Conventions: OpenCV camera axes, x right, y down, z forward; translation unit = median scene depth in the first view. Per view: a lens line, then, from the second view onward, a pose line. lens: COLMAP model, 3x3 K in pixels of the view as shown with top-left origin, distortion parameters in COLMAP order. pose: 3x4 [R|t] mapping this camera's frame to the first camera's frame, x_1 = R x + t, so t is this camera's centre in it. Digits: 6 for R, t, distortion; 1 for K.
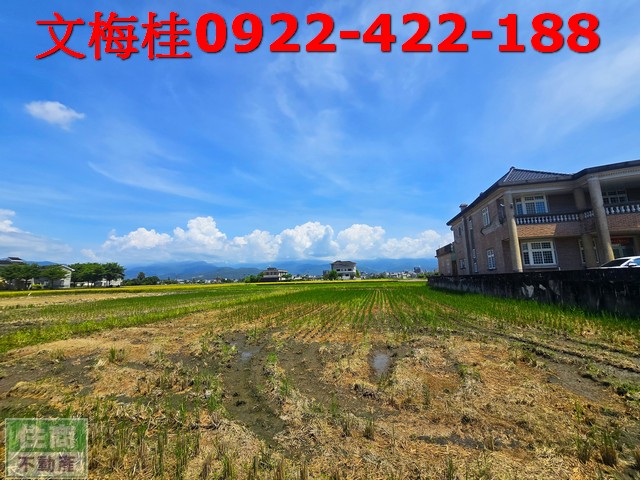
lens RADIAL K [[250.1, 0, 304.1], [0, 250.1, 249.1], [0, 0, 1]] dist [-0.001853, 0.000001]
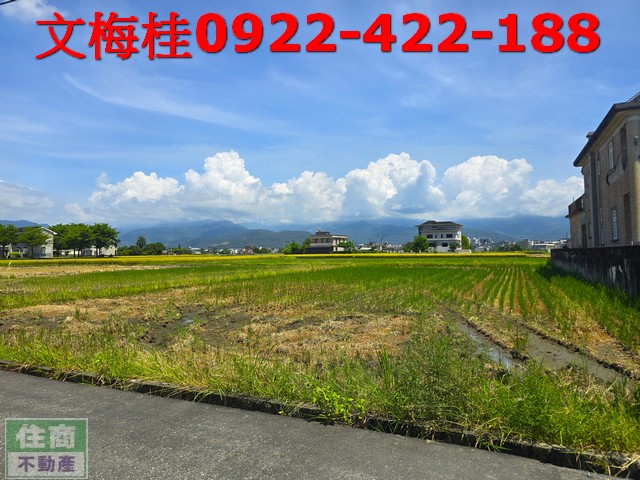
lens RADIAL K [[429.6, 0, 320.0], [0, 429.6, 240.0], [0, 0, 1]] dist [0.078133, -0.087689]
pose [[0.979043, 0.010455, -0.203383, 0.090017], [0.009742, 0.995134, 0.098049, -0.013318], [0.203419, -0.097976, 0.974177, -0.086701]]
